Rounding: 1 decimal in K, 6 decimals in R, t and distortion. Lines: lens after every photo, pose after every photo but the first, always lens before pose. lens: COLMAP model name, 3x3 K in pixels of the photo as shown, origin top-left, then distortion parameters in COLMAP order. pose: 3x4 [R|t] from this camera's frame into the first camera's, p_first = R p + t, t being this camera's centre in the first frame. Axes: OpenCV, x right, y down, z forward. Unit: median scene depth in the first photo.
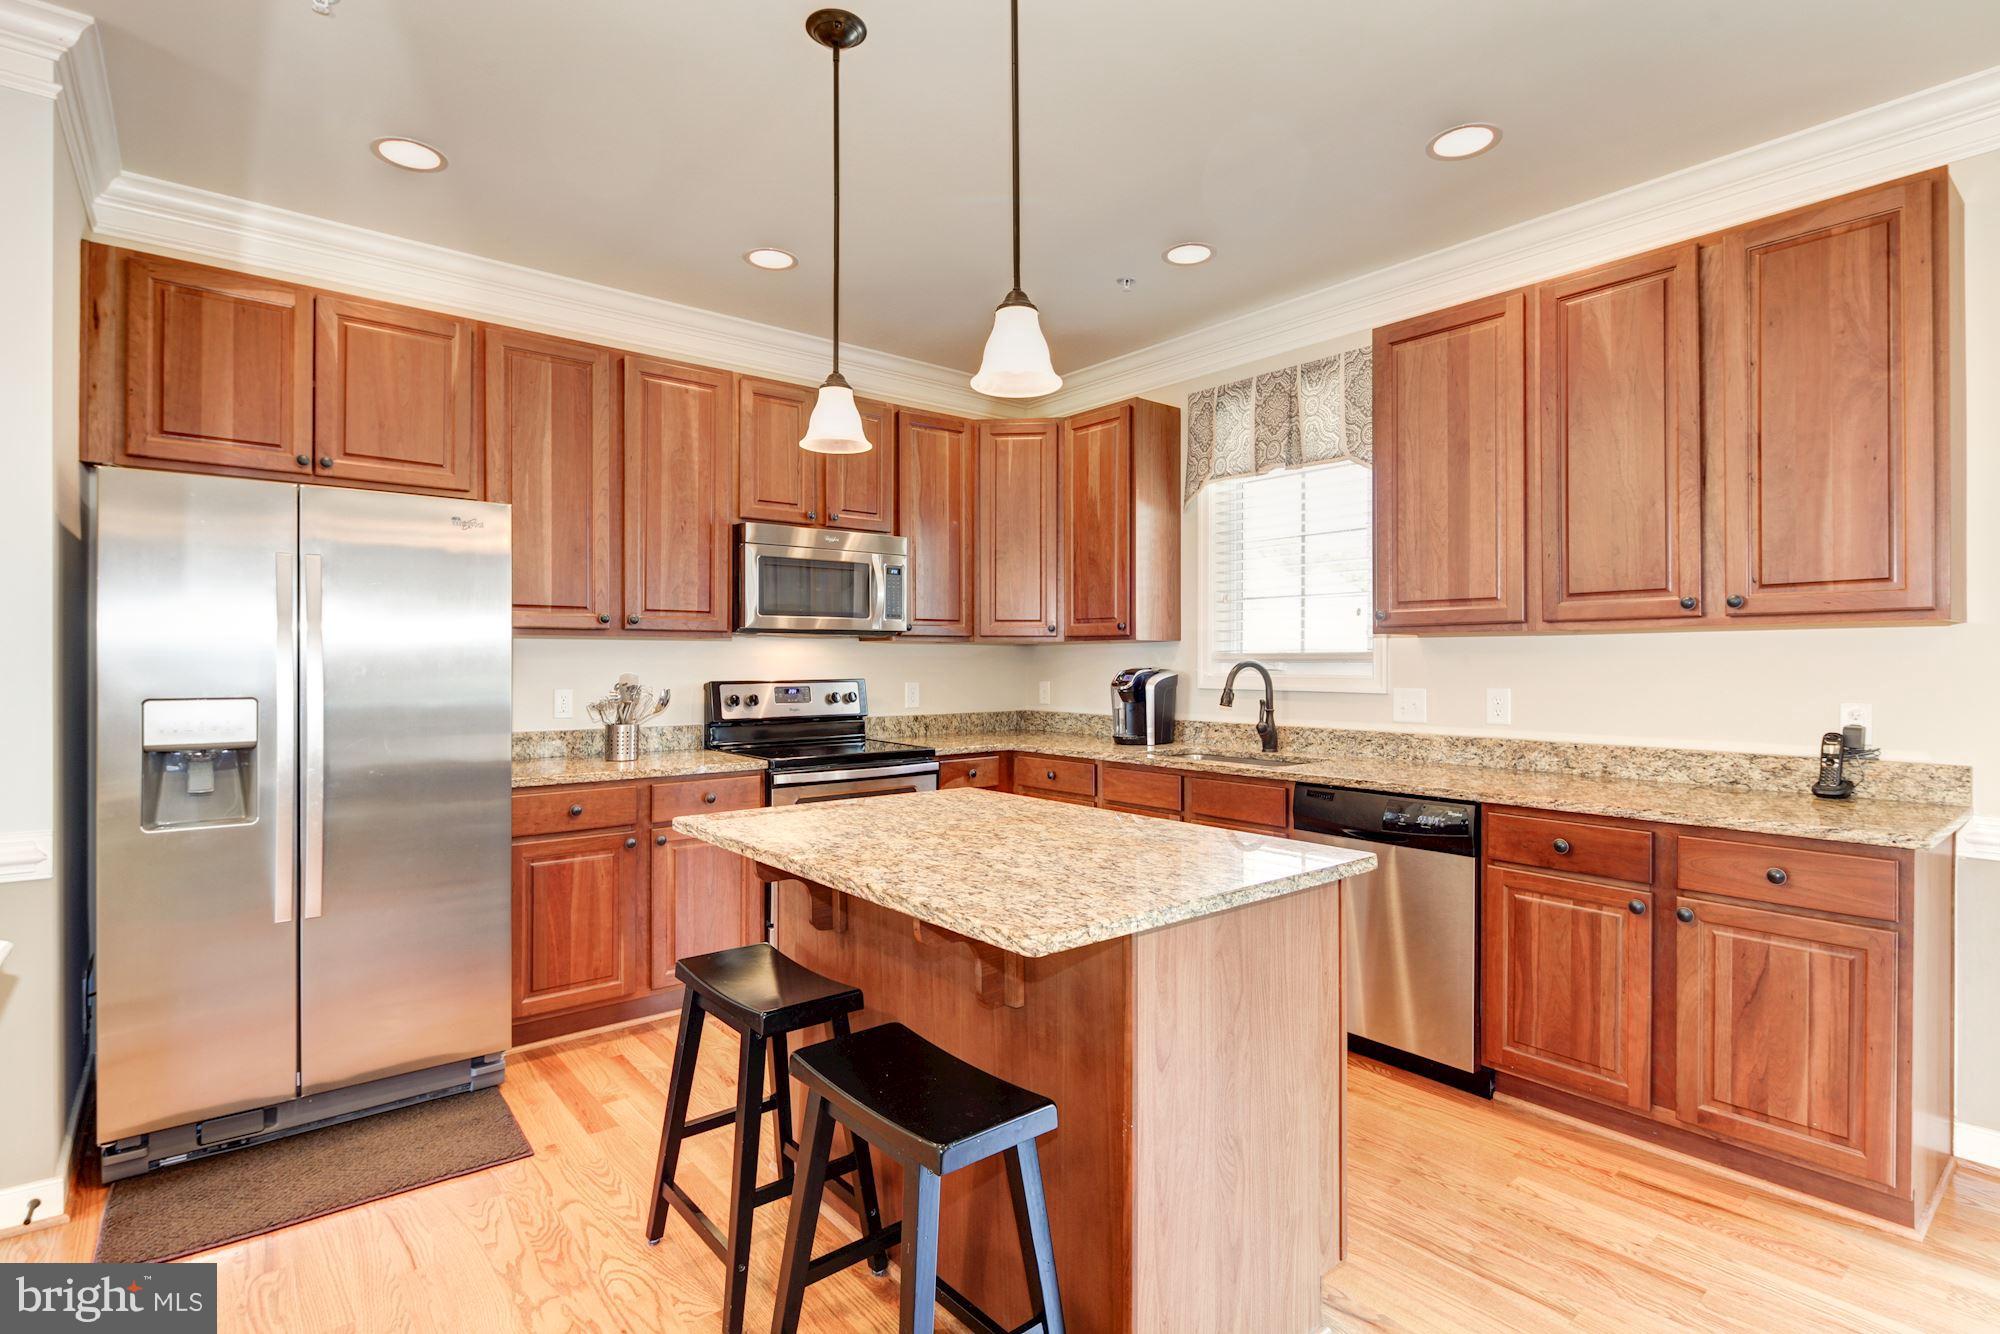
lens RADIAL K [[967.4, 0, 995.6], [0, 967.4, 658.2], [0, 0, 1]] dist [0.002247, -0.001838]
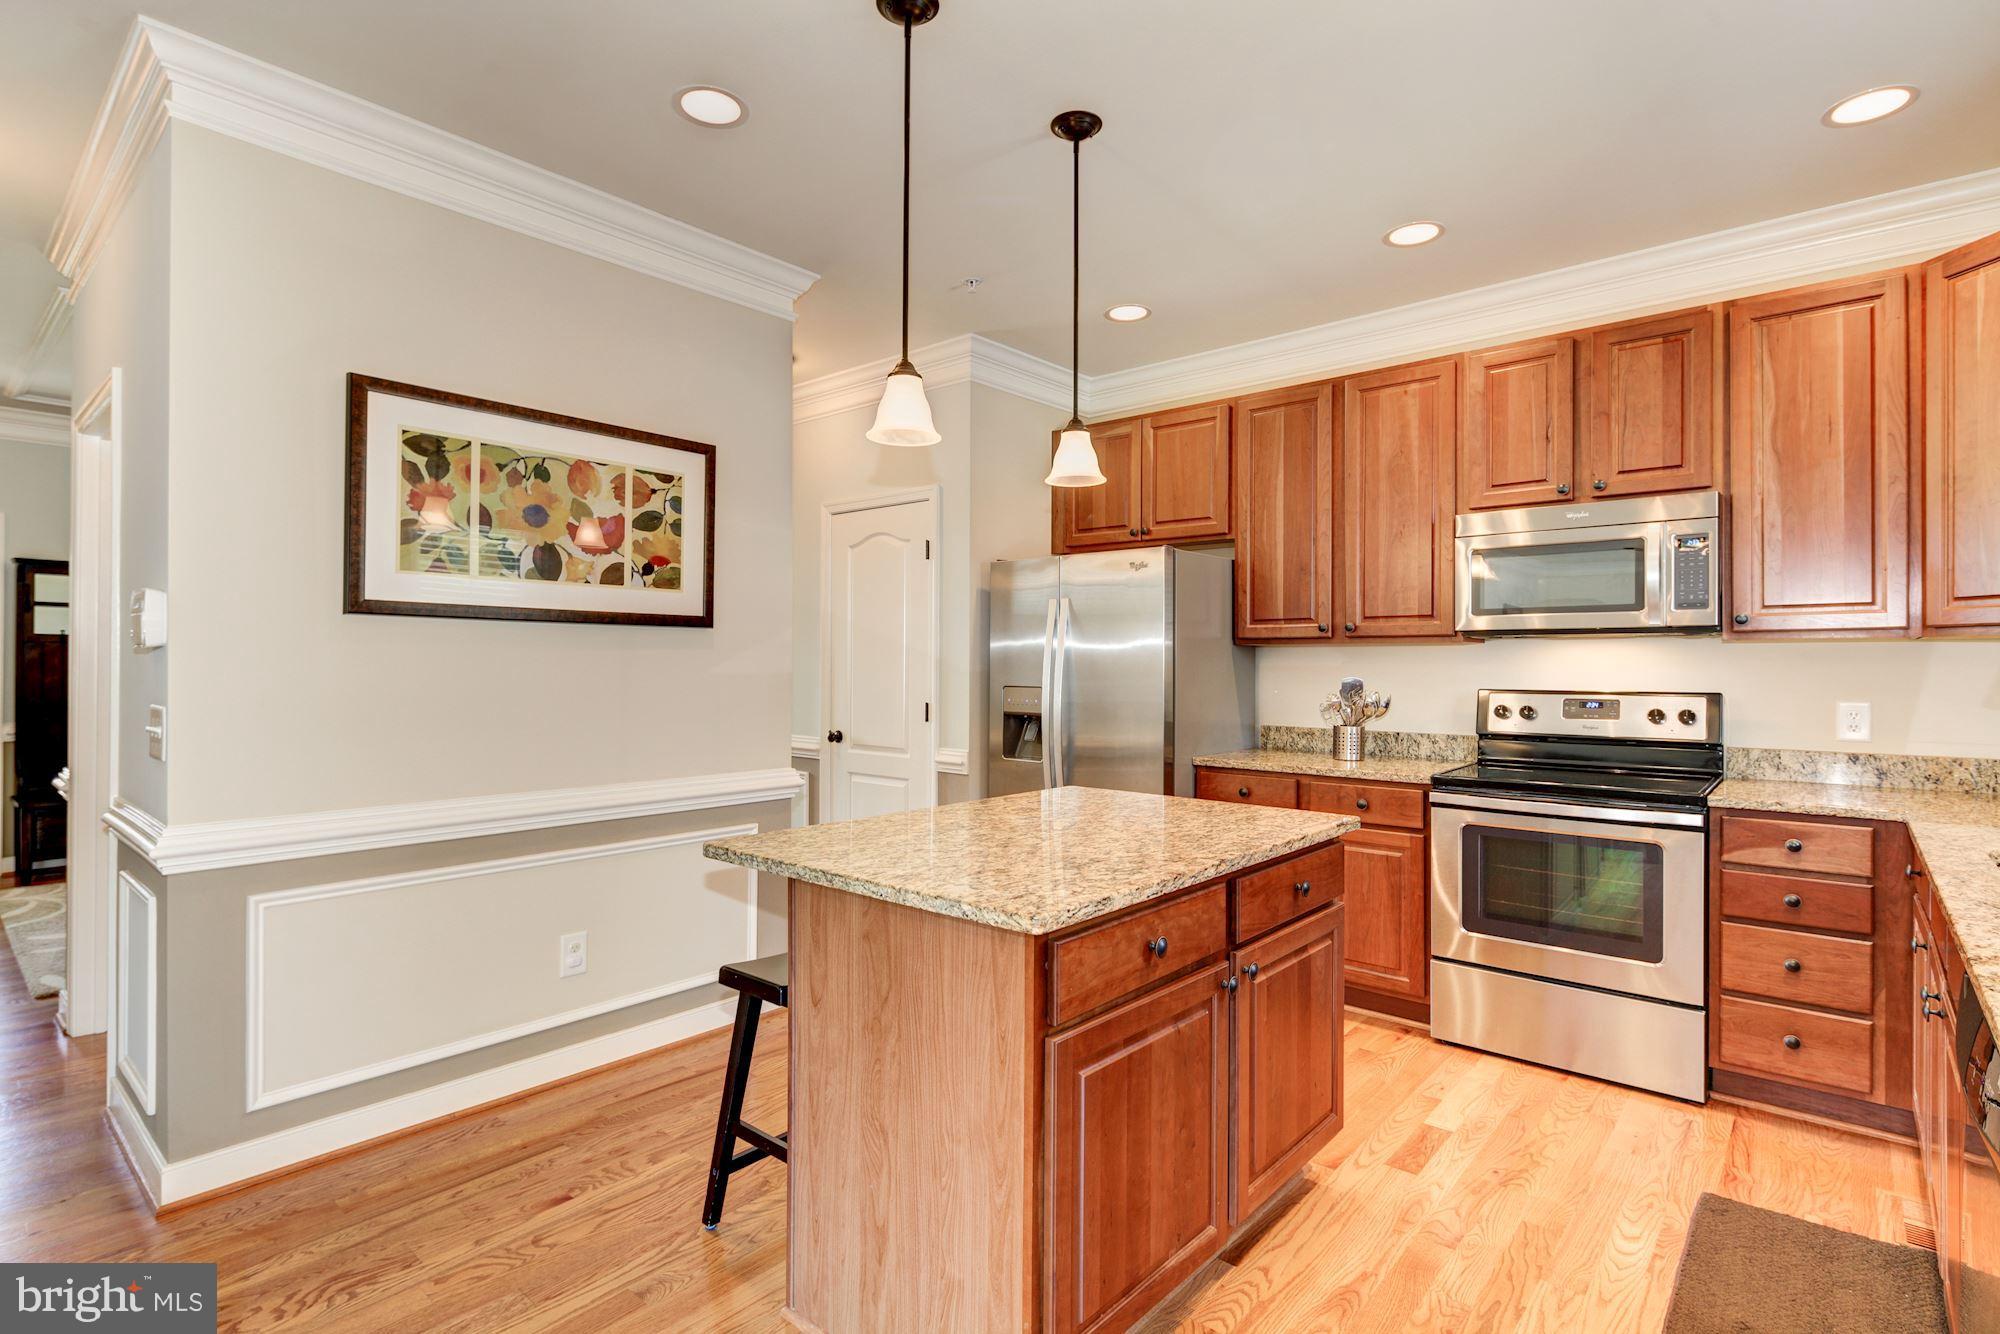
lens RADIAL K [[967.4, 0, 995.6], [0, 967.4, 658.2], [0, 0, 1]] dist [0.002247, -0.001838]
pose [[0.168080, -0.006295, -0.985753, 0.644395], [-0.001205, 0.999978, -0.006592, 0.001602], [0.985773, 0.002296, 0.168069, 0.471596]]
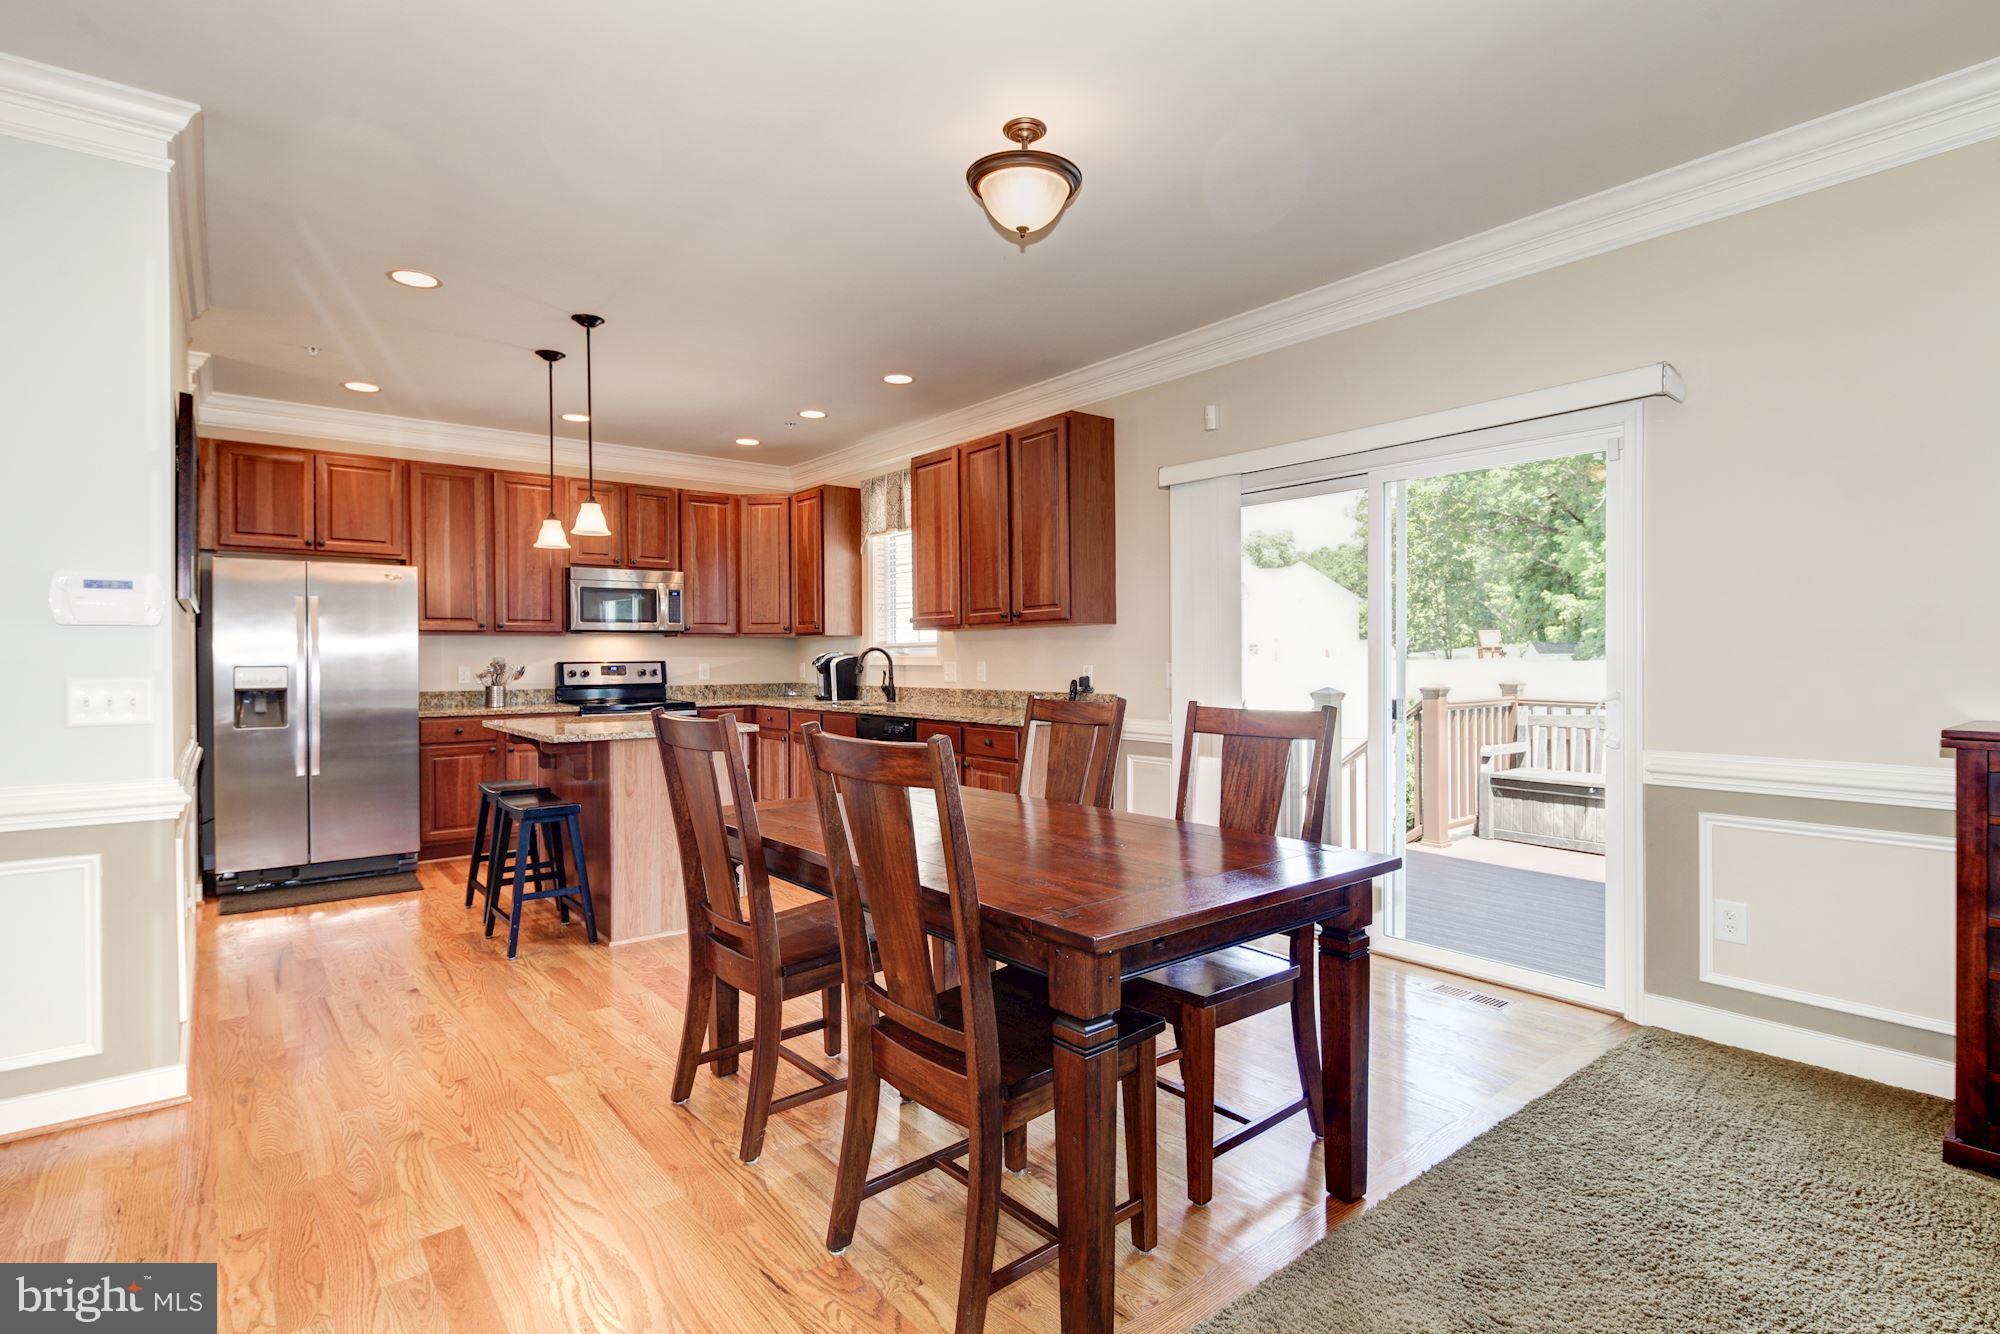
lens RADIAL K [[967.4, 0, 995.6], [0, 967.4, 658.2], [0, 0, 1]] dist [0.002247, -0.001838]
pose [[0.999911, -0.006779, -0.011491, 0.564246], [0.006836, 0.999964, 0.004950, 0.017341], [0.011458, -0.005028, 0.999922, -0.765679]]
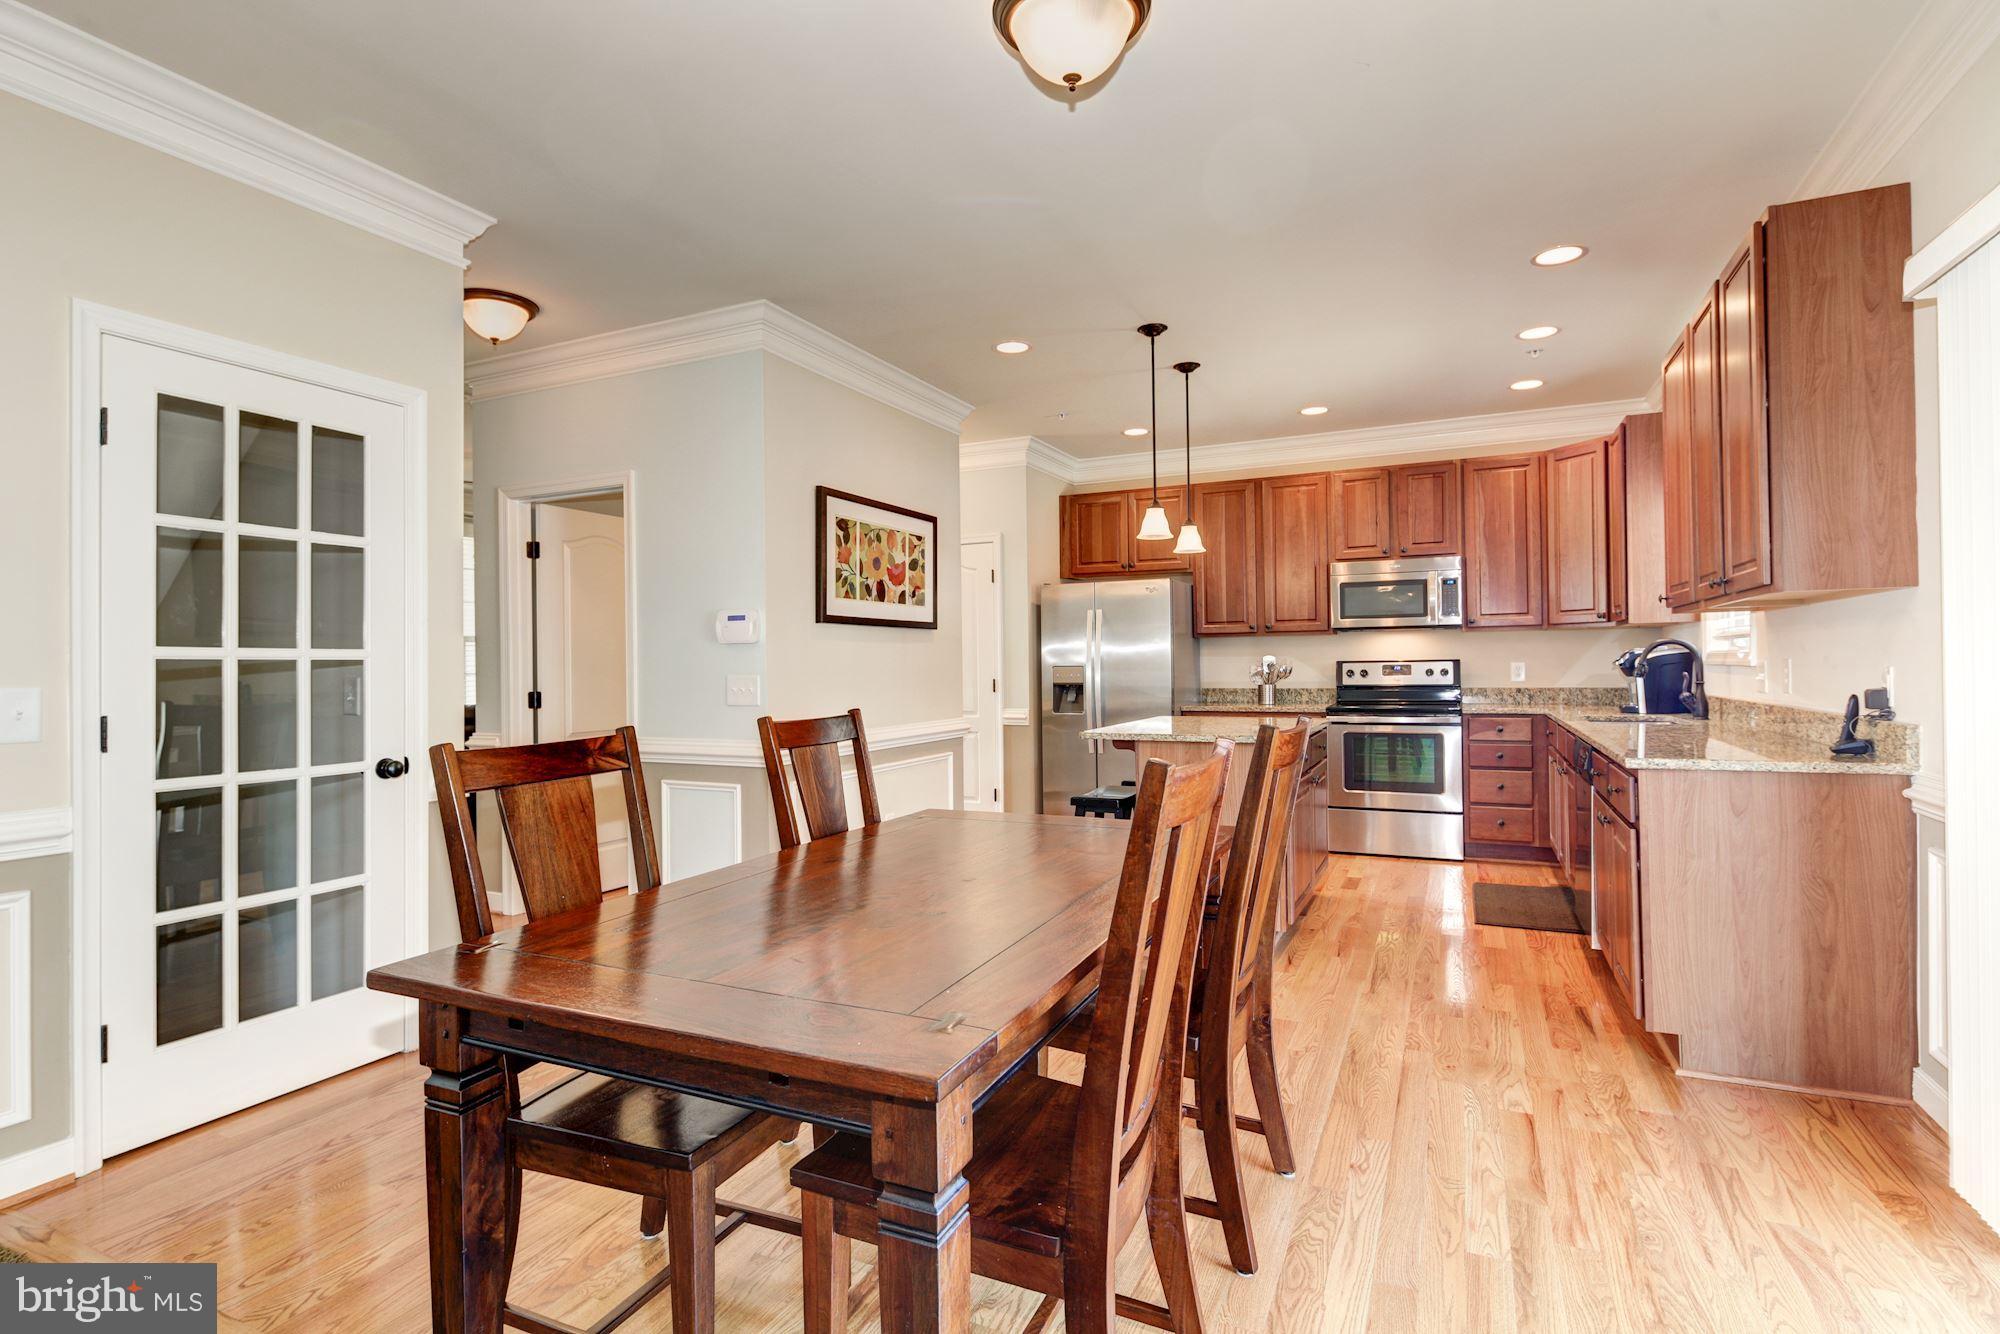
lens RADIAL K [[967.4, 0, 995.6], [0, 967.4, 658.2], [0, 0, 1]] dist [0.002247, -0.001838]
pose [[0.424945, -0.011146, -0.905151, 1.109924], [0.016591, 0.999852, -0.004523, 0.020616], [0.905067, -0.013096, 0.425067, -0.239795]]
